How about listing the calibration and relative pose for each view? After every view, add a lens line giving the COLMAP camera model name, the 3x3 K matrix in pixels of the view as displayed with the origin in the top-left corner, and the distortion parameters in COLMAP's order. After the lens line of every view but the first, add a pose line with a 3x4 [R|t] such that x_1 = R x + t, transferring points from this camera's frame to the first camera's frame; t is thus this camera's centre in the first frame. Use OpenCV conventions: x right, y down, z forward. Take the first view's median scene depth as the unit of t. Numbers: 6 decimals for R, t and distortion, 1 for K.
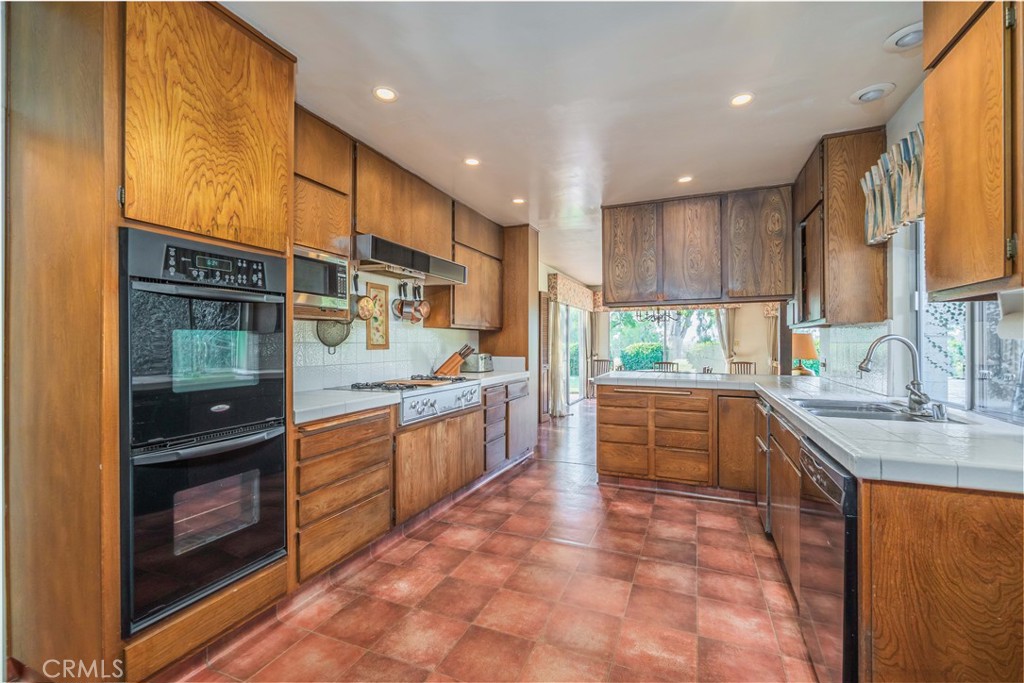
lens RADIAL K [[443.3, 0, 508.7], [0, 443.3, 340.3], [0, 0, 1]] dist [-0.000754, 0.000435]
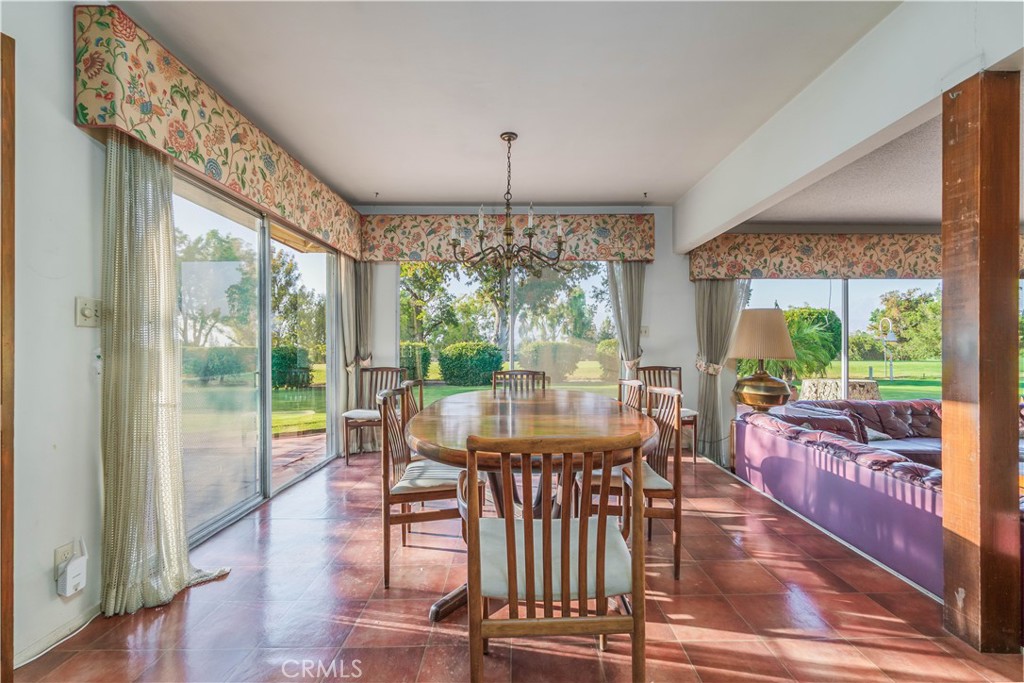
lens RADIAL K [[443.3, 0, 508.7], [0, 443.3, 340.3], [0, 0, 1]] dist [-0.000754, 0.000435]
pose [[0.924927, -0.002977, 0.380134, 0.160608], [0.006134, 0.999956, -0.007093, 0.020516], [-0.380096, 0.008893, 0.924904, 0.542044]]
